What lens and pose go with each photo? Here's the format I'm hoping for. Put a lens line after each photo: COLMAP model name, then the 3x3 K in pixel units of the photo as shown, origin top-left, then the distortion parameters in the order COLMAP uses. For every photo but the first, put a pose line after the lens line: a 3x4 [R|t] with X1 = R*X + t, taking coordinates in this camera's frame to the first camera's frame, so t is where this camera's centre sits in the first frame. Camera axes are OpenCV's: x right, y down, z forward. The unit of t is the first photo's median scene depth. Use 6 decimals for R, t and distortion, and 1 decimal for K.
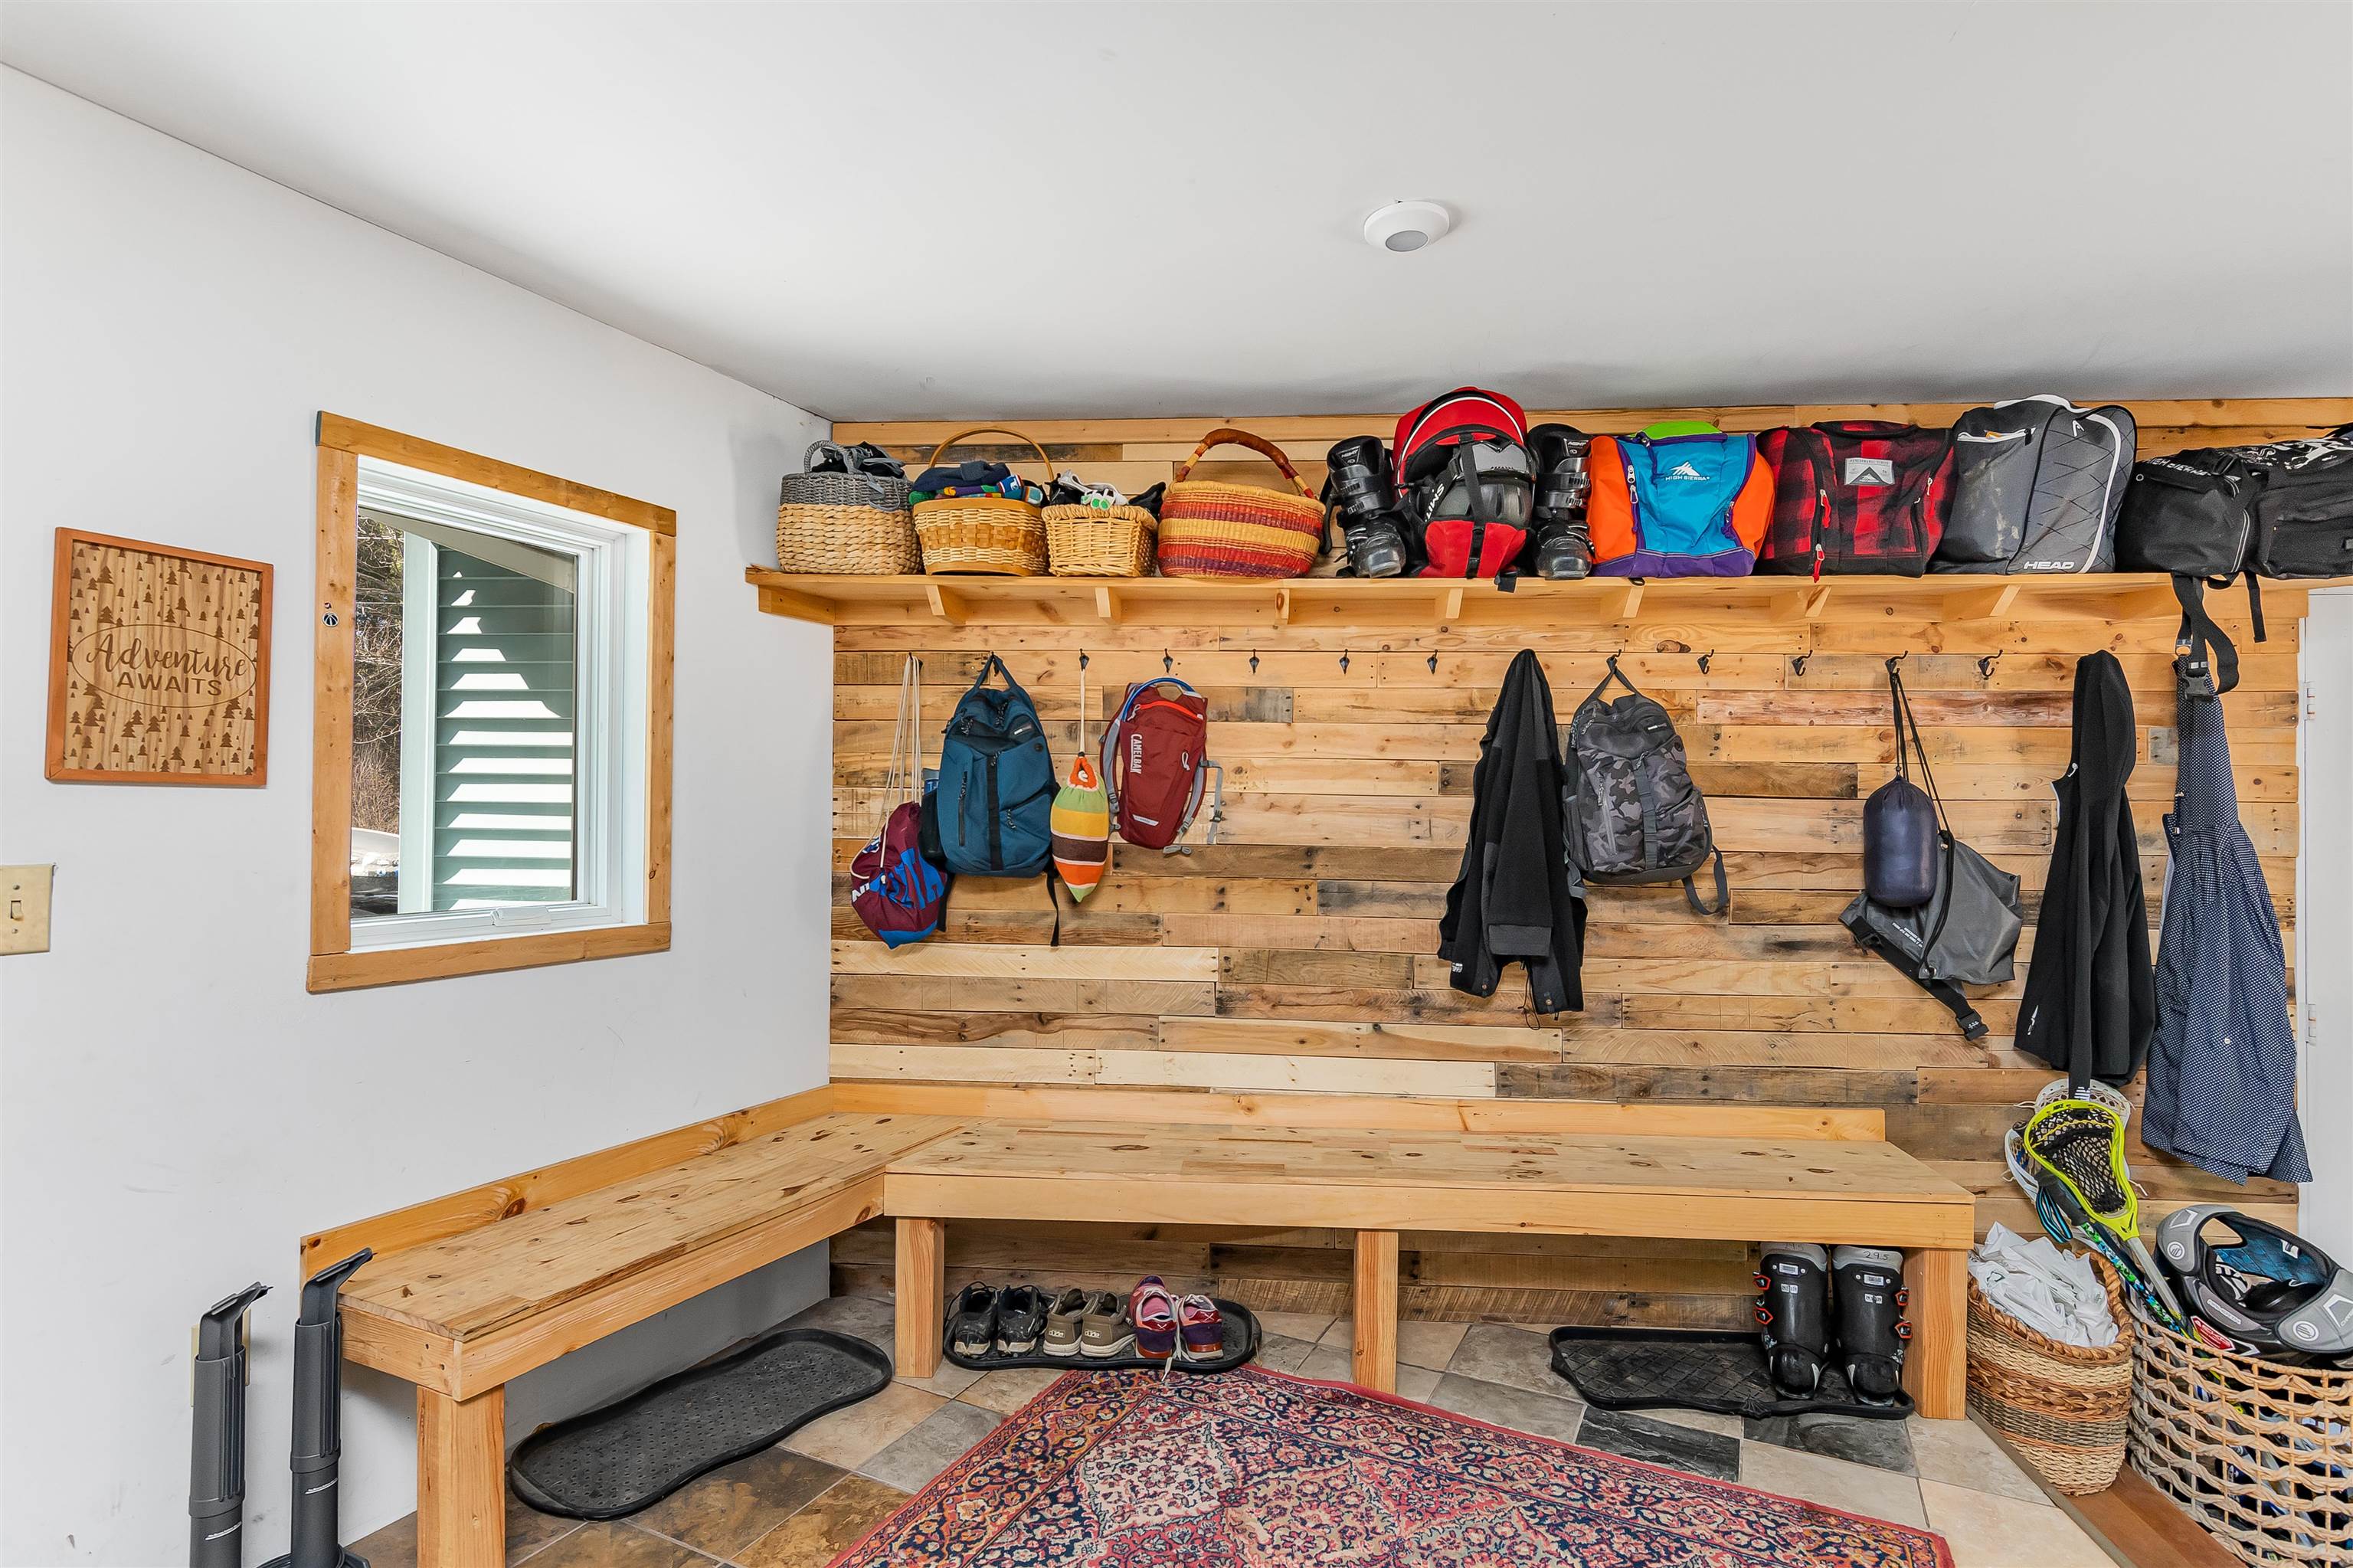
lens RADIAL K [[1158.1, 0, 1179.9], [0, 1158.1, 804.5], [0, 0, 1]] dist [-0.000890, -0.001078]
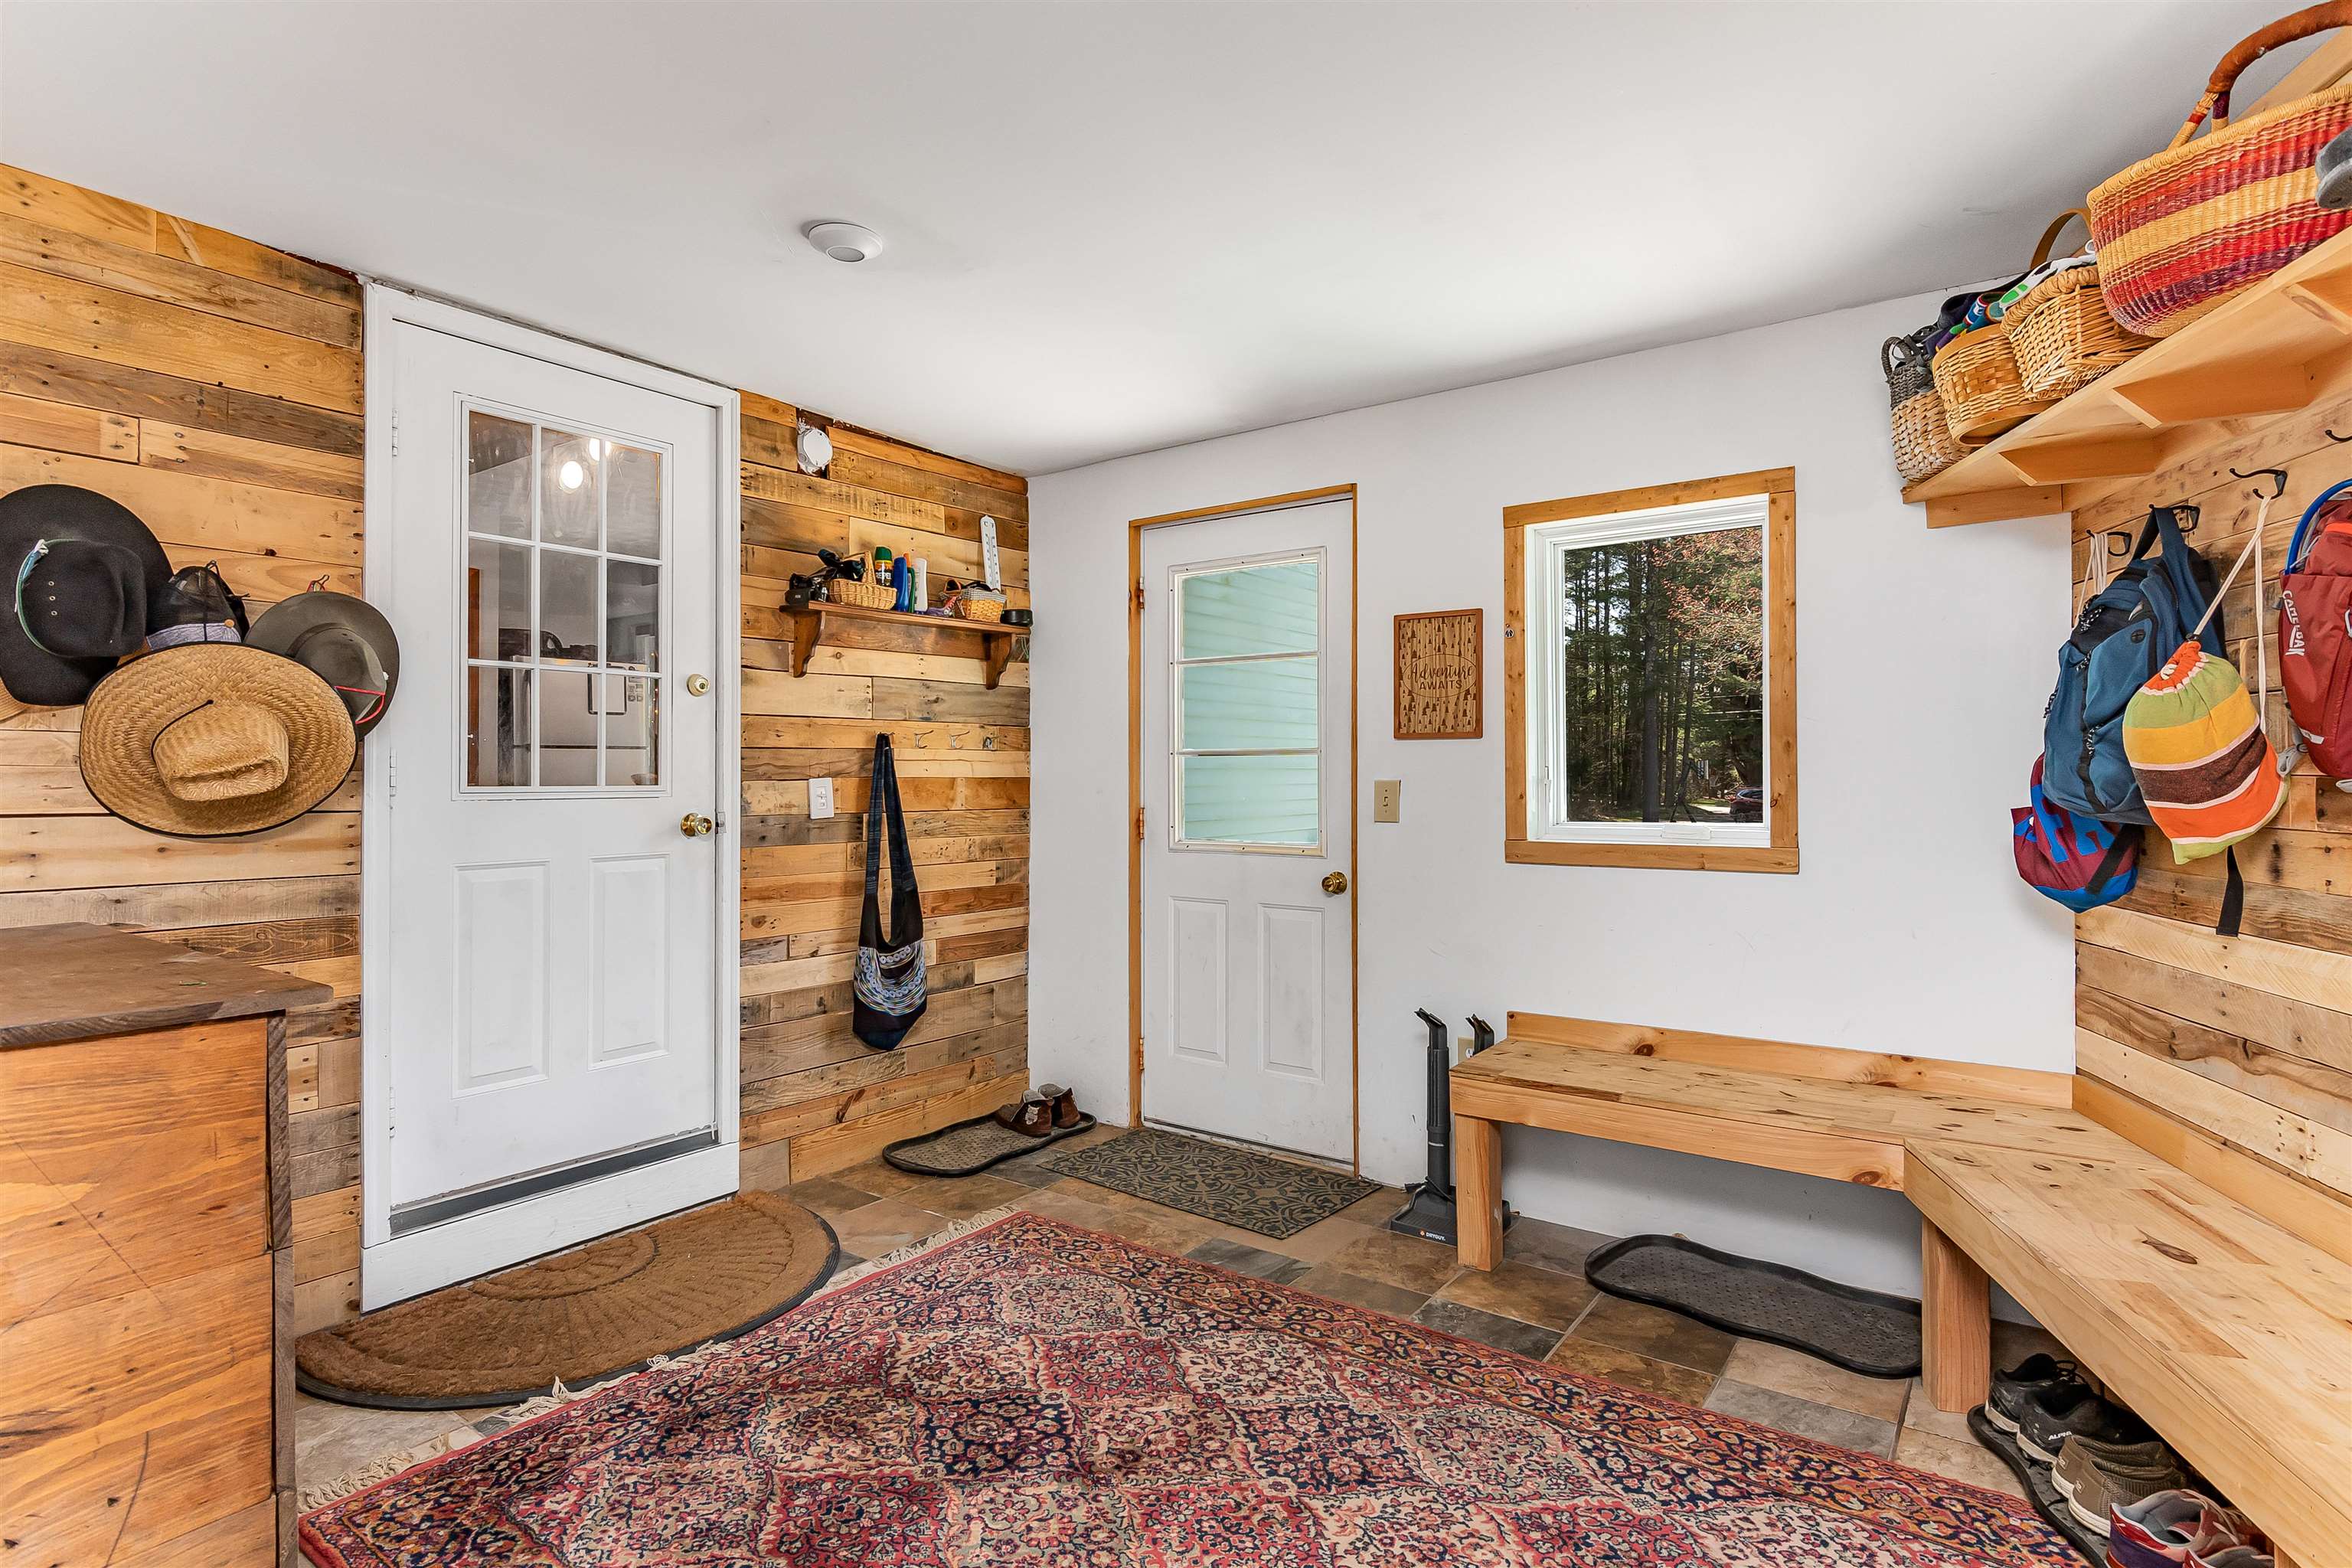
lens RADIAL K [[1157.6, 0, 1178.6], [0, 1157.6, 773.5], [0, 0, 1]] dist [-0.000890, -0.001078]
pose [[-0.160814, -0.008389, -0.986949, 0.986979], [0.011164, 0.999884, -0.010318, 0.050754], [0.986922, -0.012678, -0.160702, 0.834556]]
